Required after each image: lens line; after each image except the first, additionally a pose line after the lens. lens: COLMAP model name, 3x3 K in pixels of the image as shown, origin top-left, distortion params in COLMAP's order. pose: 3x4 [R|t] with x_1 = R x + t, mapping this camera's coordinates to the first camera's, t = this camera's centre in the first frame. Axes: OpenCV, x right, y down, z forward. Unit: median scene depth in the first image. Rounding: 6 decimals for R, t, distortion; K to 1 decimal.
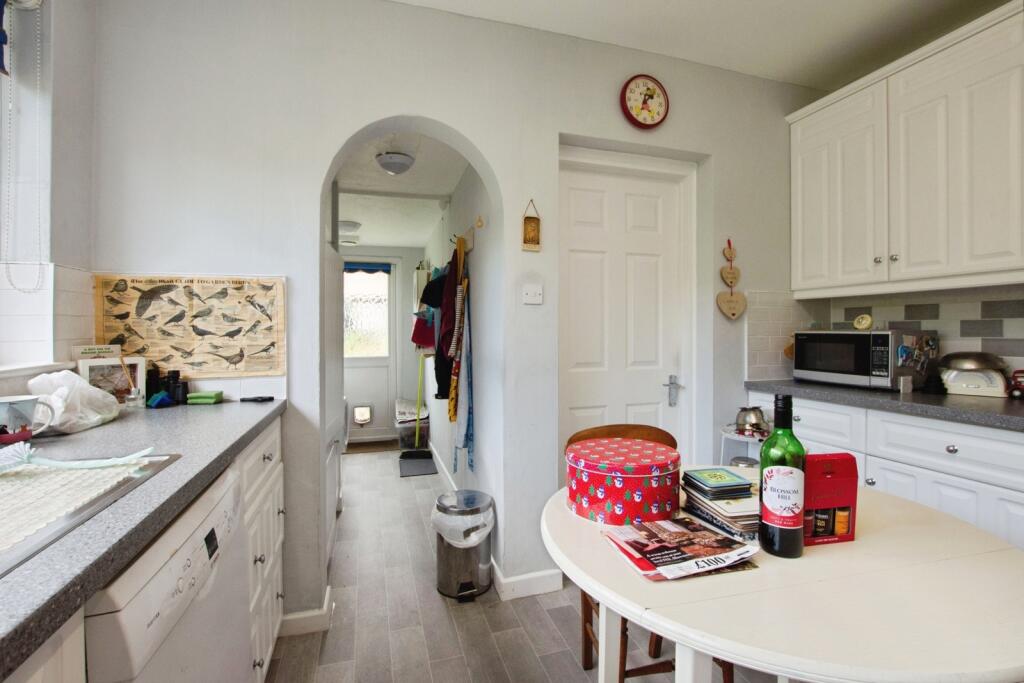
lens RADIAL K [[453.4, 0, 512.0], [0, 453.4, 341.5], [0, 0, 1]] dist [-0.042424, 0.008517]
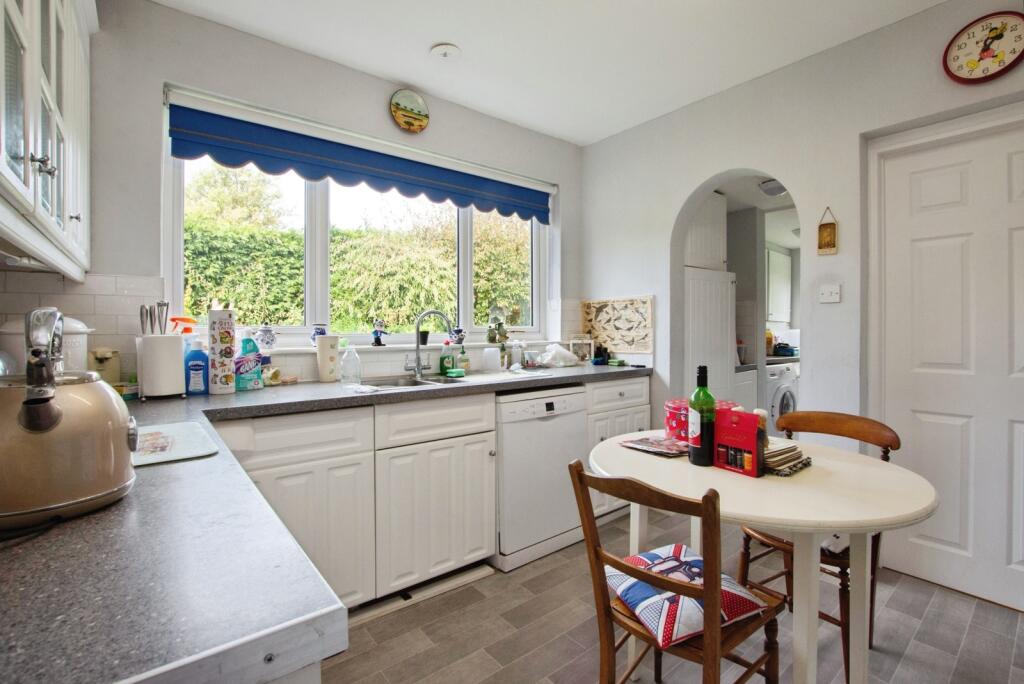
lens RADIAL K [[453.4, 0, 512.0], [0, 453.4, 342.0], [0, 0, 1]] dist [-0.042424, 0.008517]
pose [[0.368287, 0.028516, -0.929275, 0.928783], [-0.017919, 0.999562, 0.023571, 0.000751], [0.929539, 0.007971, 0.368636, -0.127530]]
